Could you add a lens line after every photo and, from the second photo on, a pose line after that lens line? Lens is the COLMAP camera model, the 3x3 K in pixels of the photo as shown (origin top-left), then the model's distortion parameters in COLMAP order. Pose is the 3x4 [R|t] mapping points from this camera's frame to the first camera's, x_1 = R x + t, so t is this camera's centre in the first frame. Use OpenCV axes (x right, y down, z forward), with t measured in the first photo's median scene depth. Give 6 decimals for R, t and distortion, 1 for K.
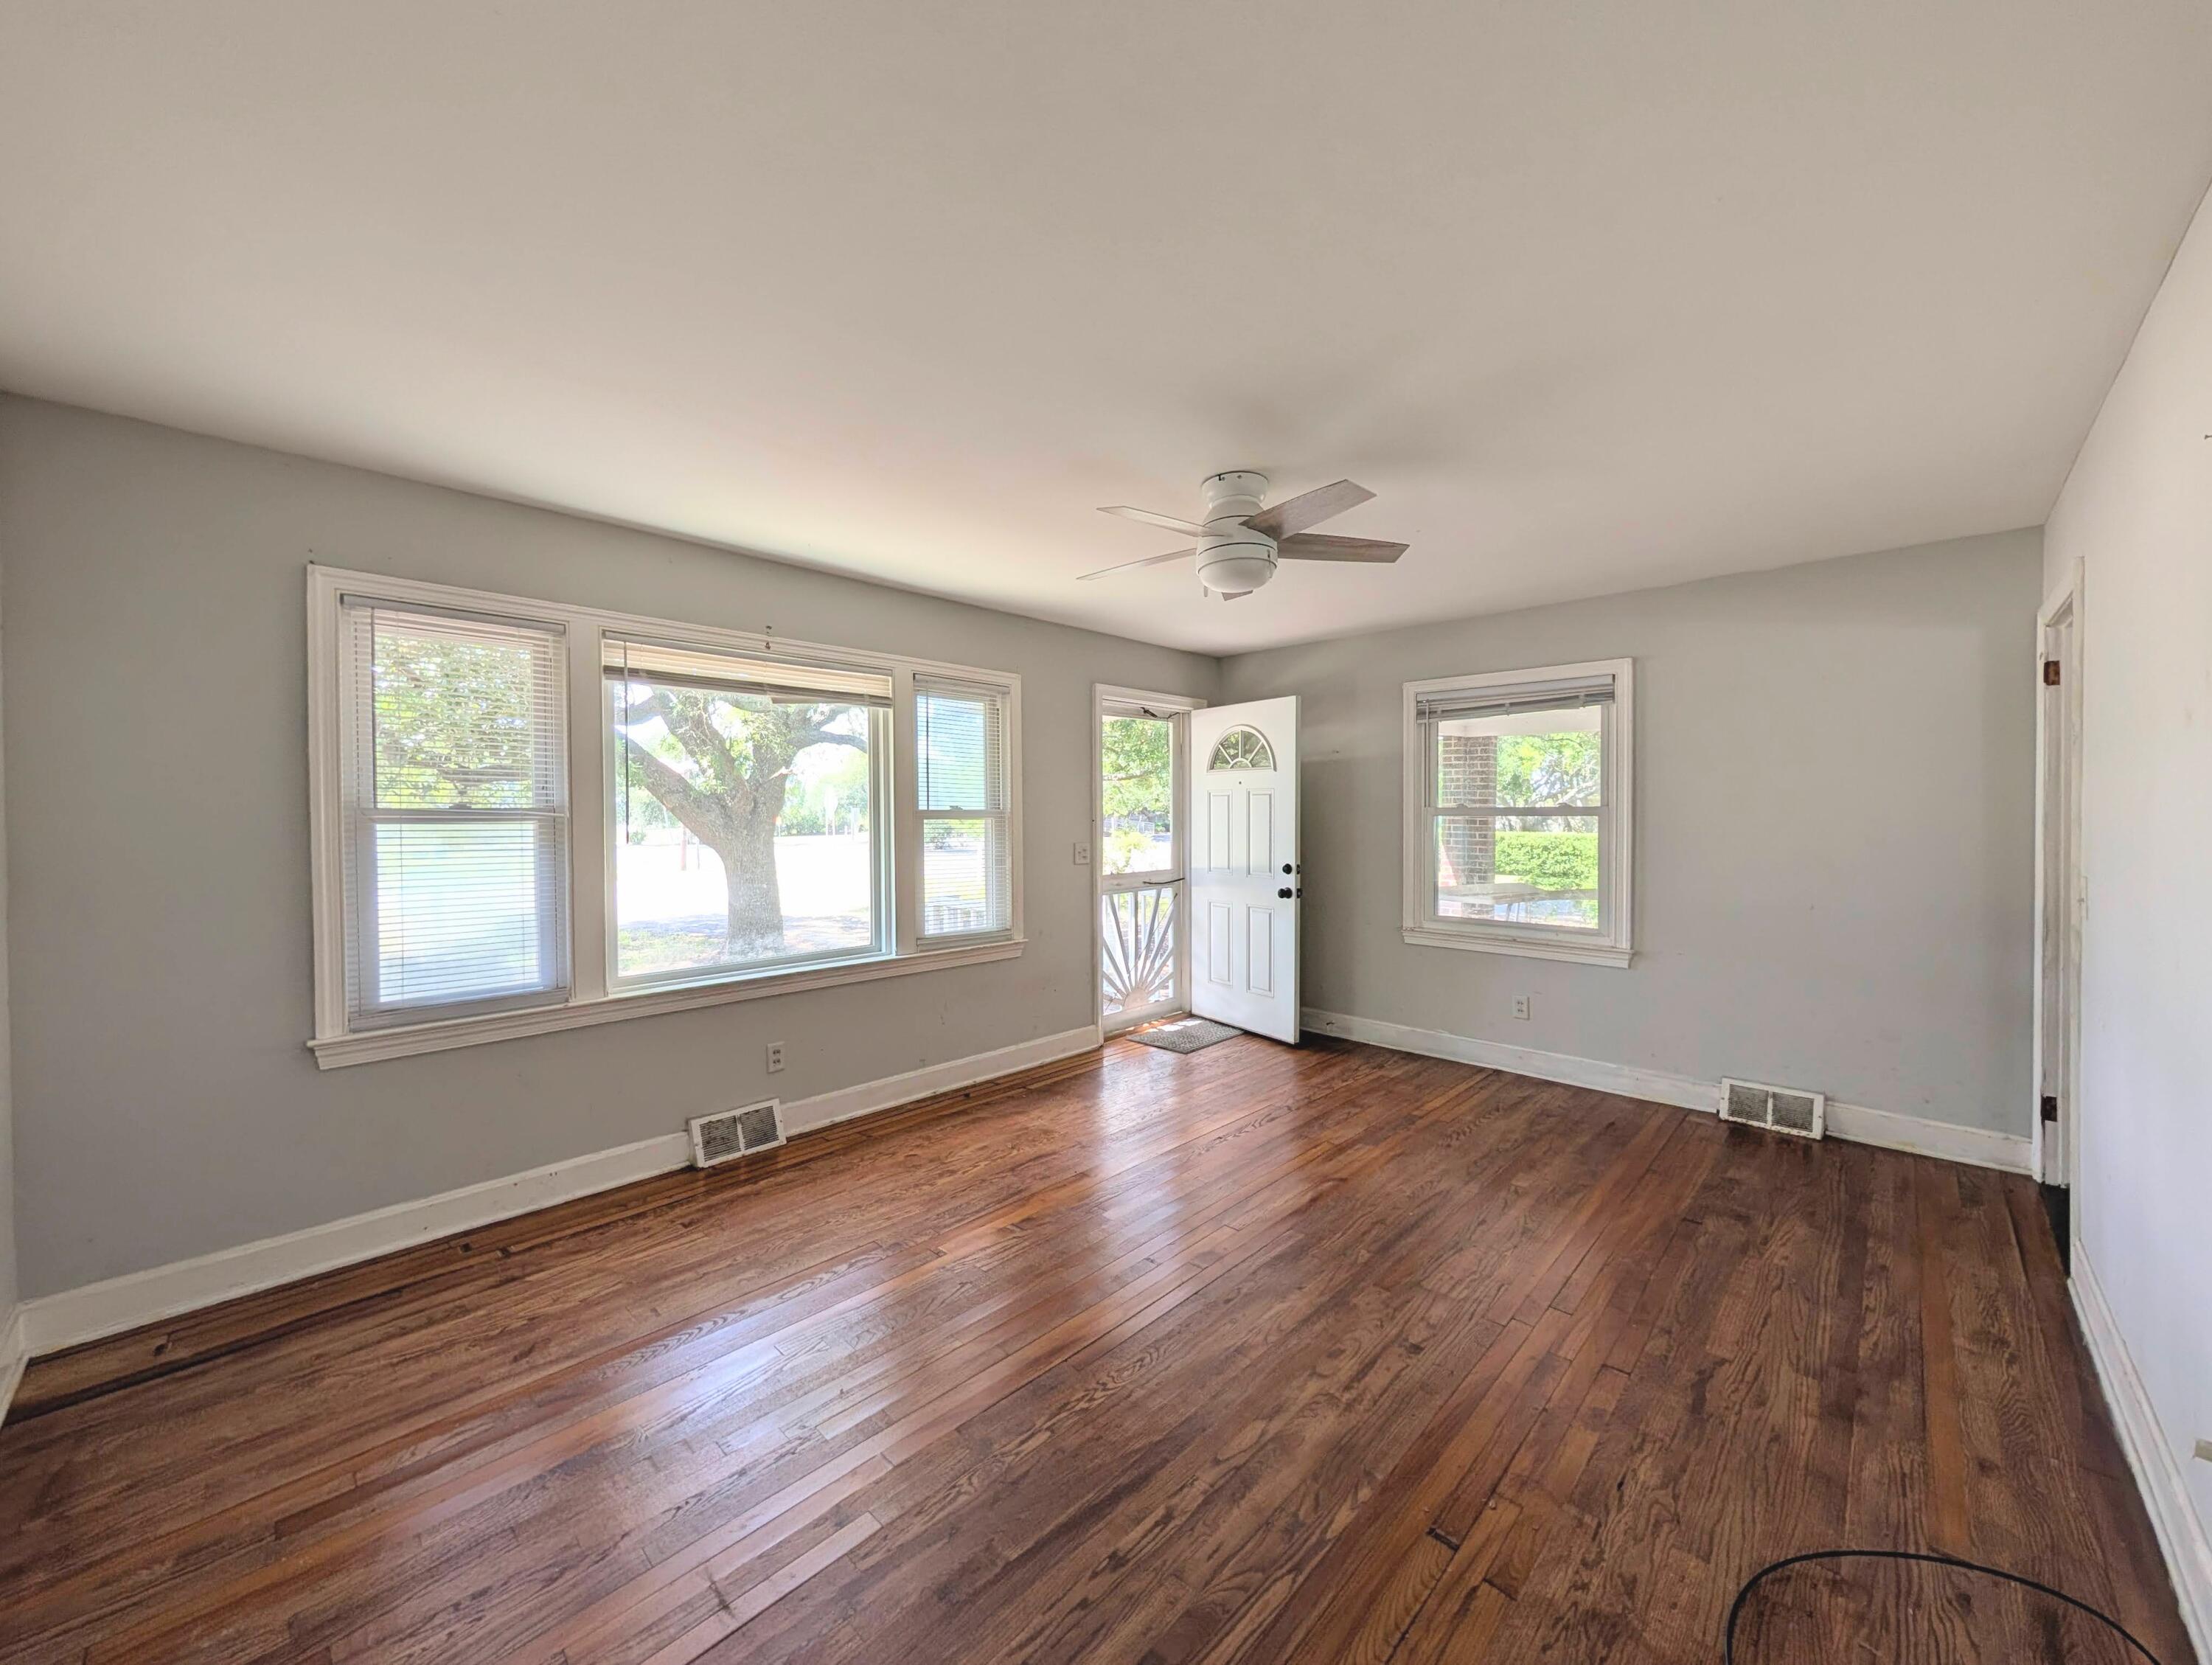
lens RADIAL K [[836.7, 0, 1109.9], [0, 836.7, 826.9], [0, 0, 1]] dist [-0.000458, 0.000038]
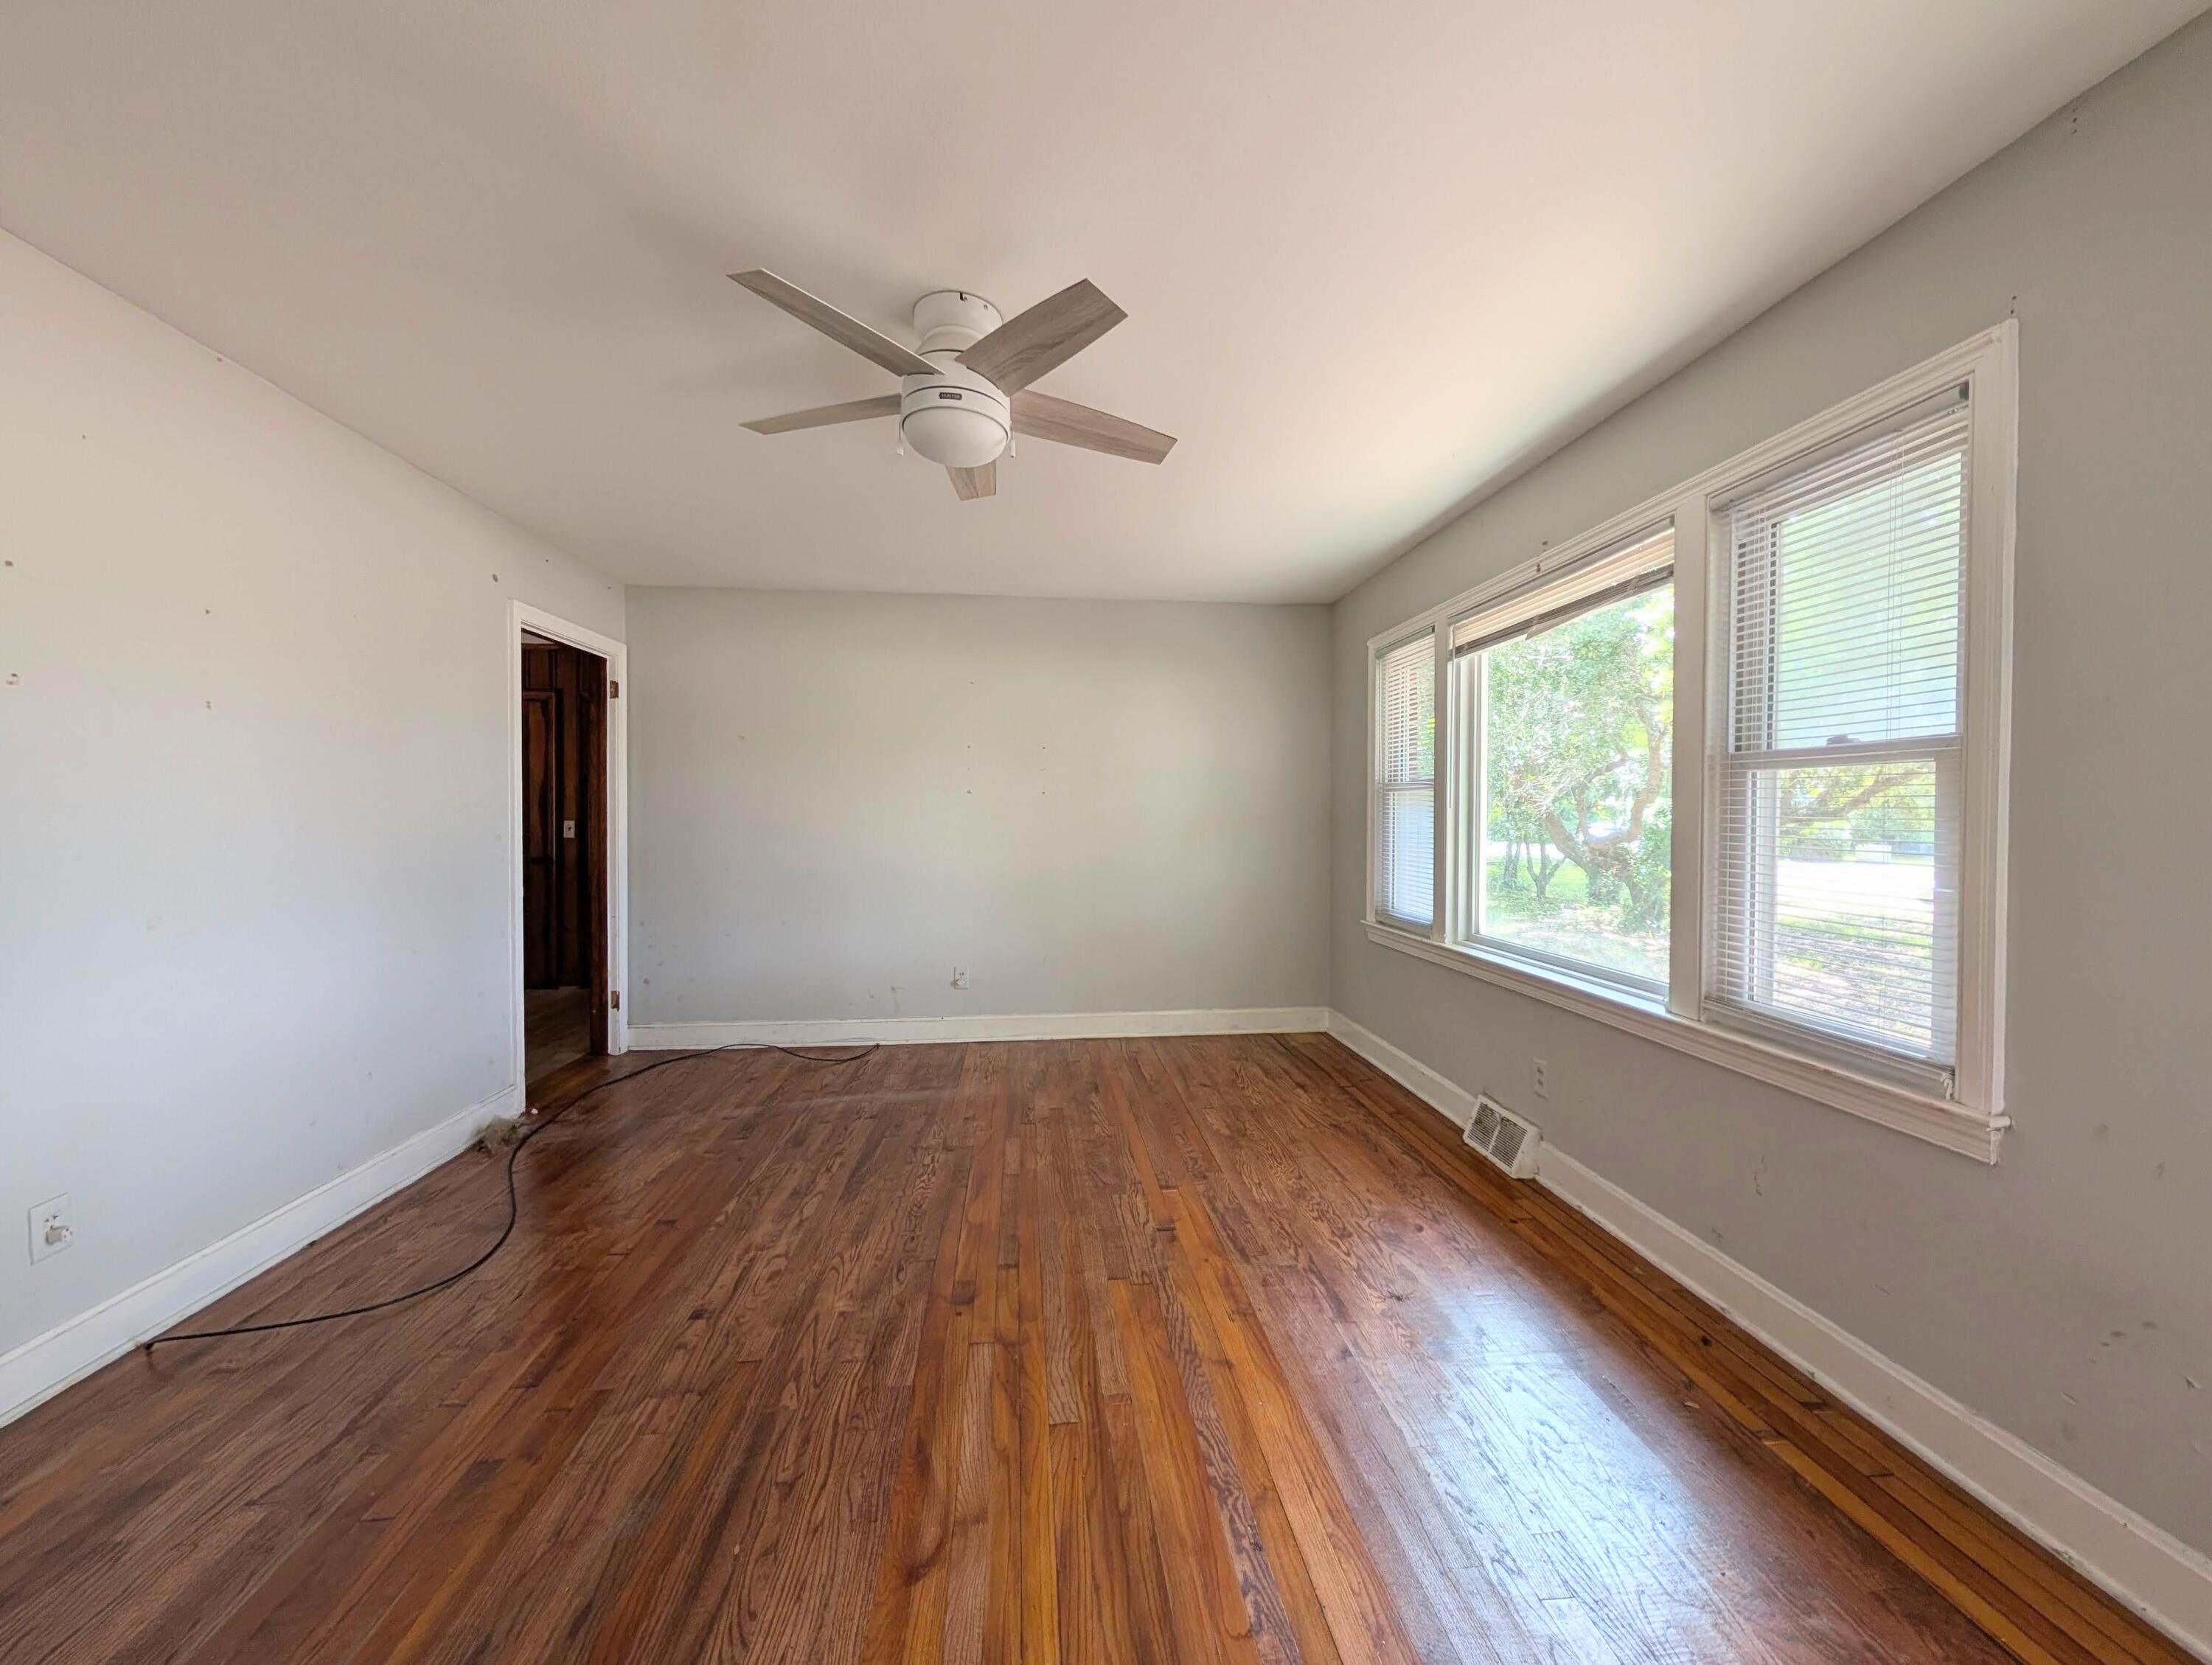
lens RADIAL K [[836.7, 0, 1109.9], [0, 836.7, 826.9], [0, 0, 1]] dist [-0.000458, 0.000038]
pose [[-0.643287, 0.013779, -0.765501, 0.611573], [-0.011751, 0.999543, 0.027867, 0.022421], [0.765535, 0.026922, -0.642831, 1.524895]]
